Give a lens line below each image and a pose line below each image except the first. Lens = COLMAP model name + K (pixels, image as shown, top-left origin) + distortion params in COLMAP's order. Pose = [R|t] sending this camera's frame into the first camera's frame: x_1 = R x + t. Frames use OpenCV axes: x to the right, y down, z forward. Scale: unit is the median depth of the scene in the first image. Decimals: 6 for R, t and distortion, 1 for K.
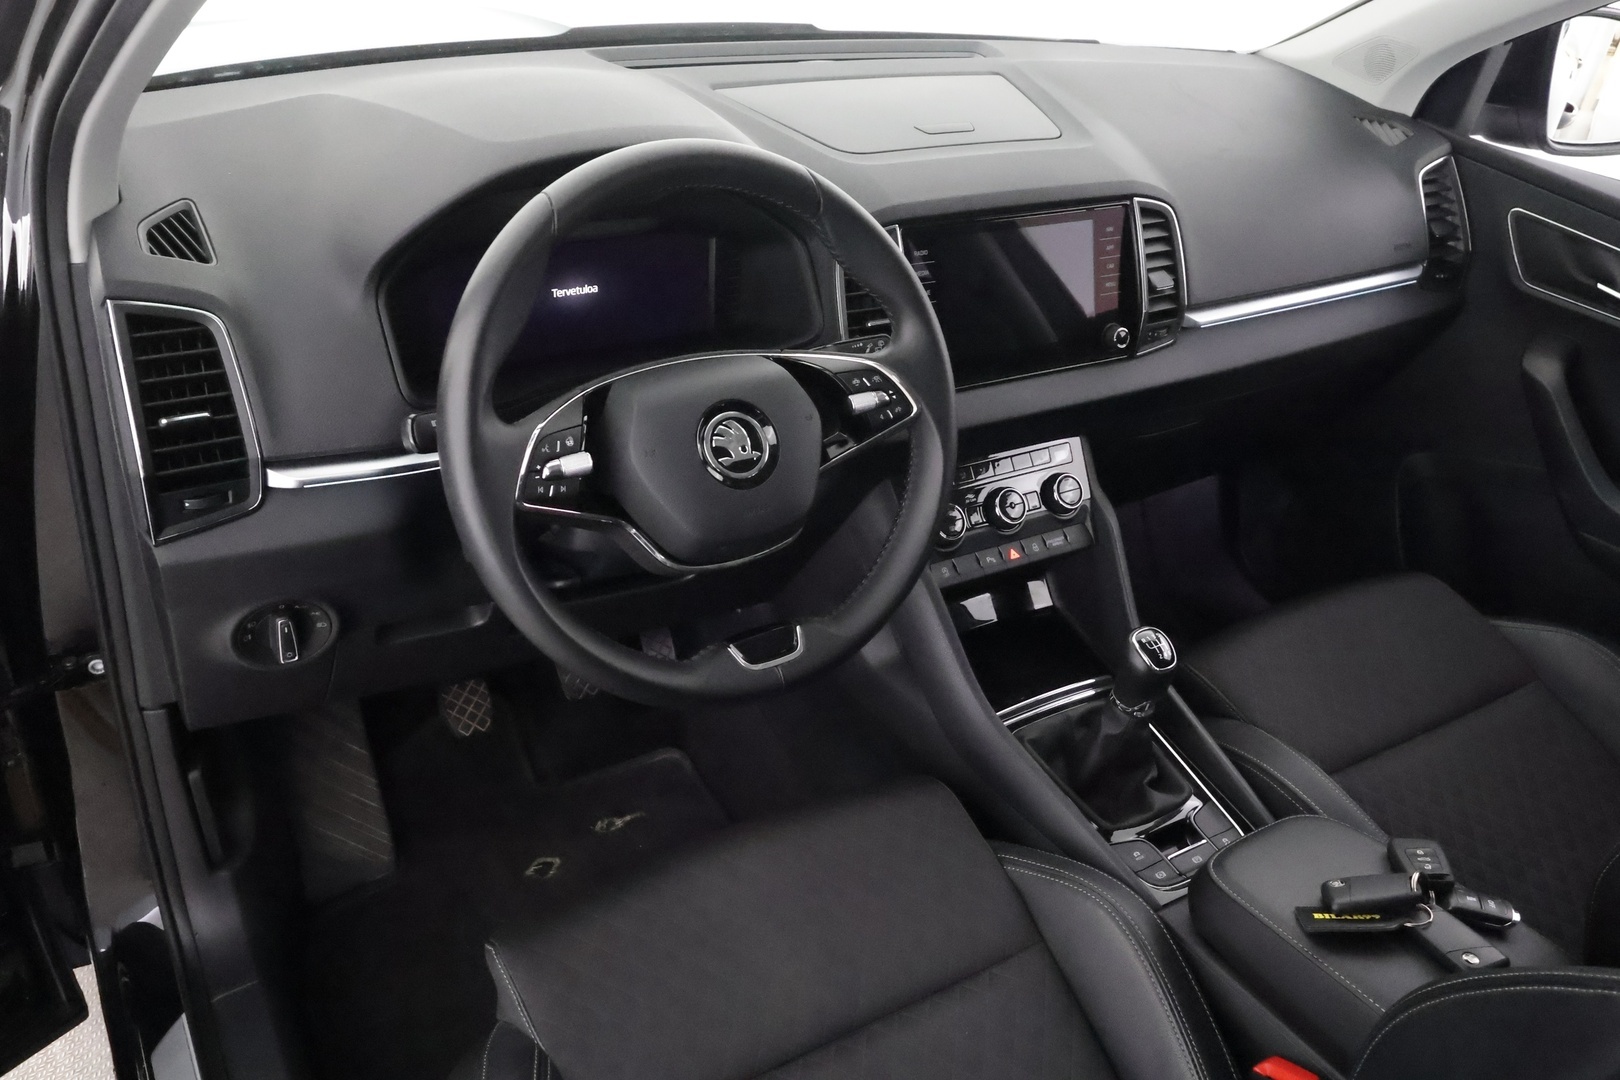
lens RADIAL K [[1315.0, 0, 810.0], [0, 1315.0, 540.0], [0, 0, 1]] dist [-0.001305, 0.003672]
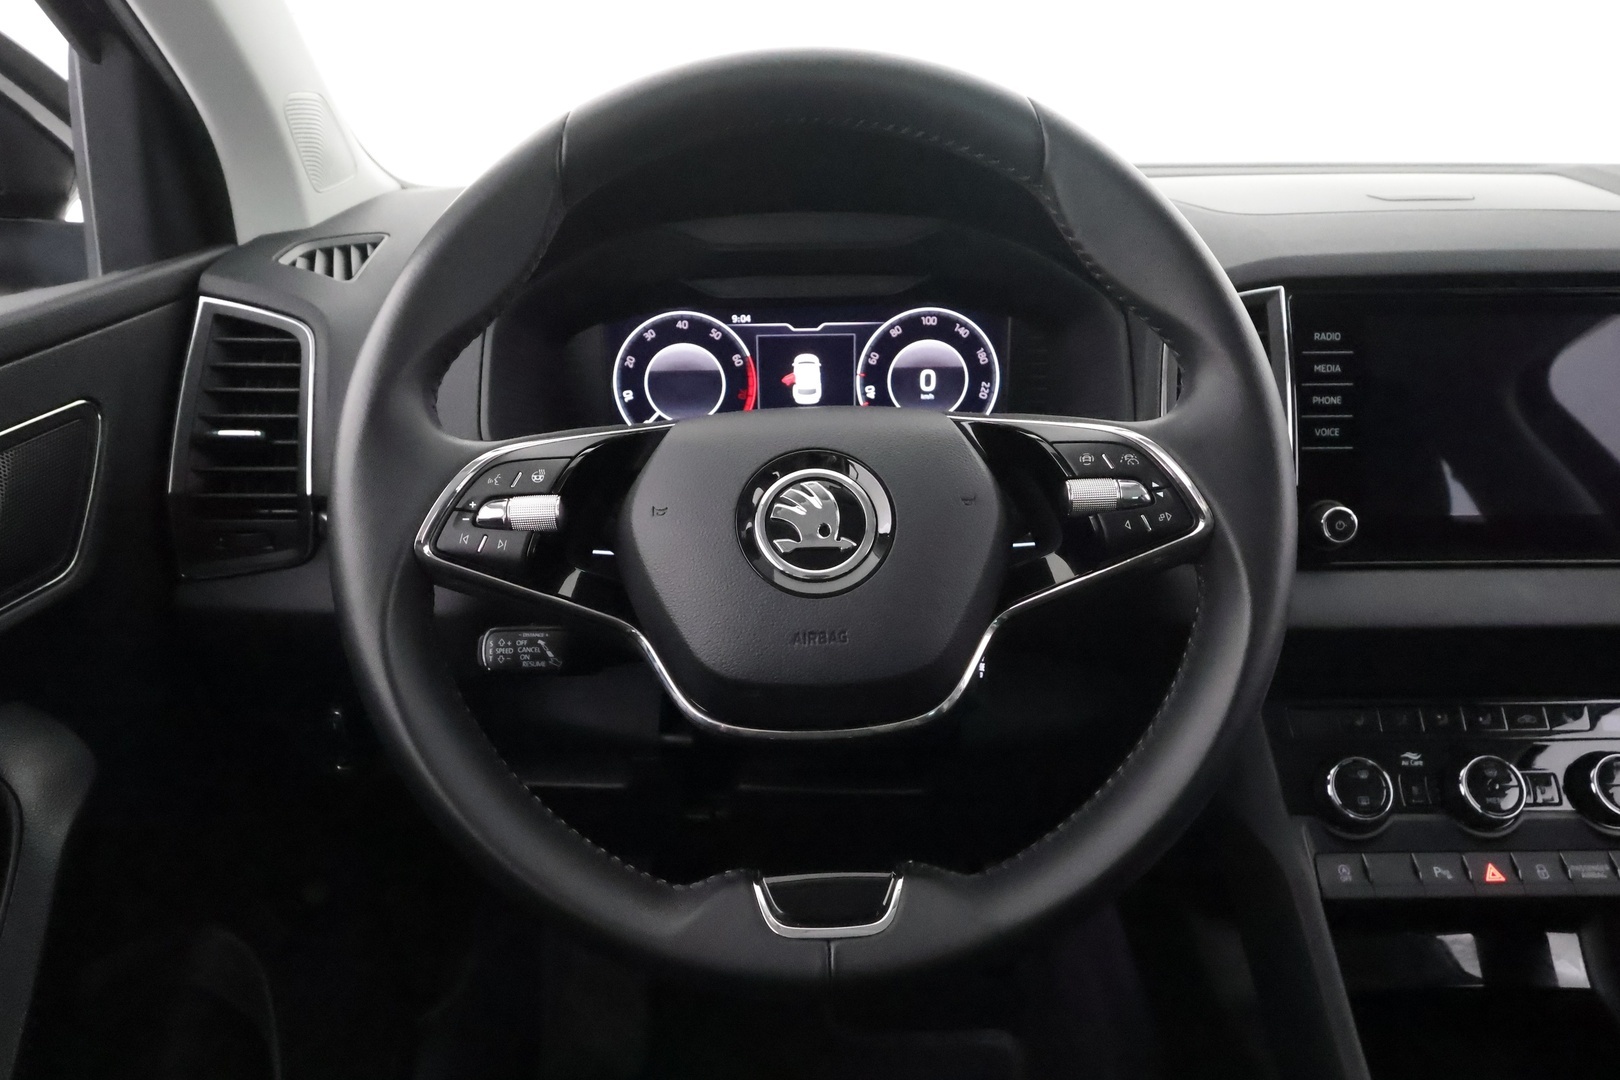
lens RADIAL K [[1006.1, 0, 810.0], [0, 1006.1, 540.0], [0, 0, 1]] dist [-0.020873, 0.000332]
pose [[0.837812, 0.070475, -0.541392, 0.170510], [-0.203289, 0.960596, -0.189548, 0.018030], [0.506701, 0.268864, 0.819125, 0.596722]]
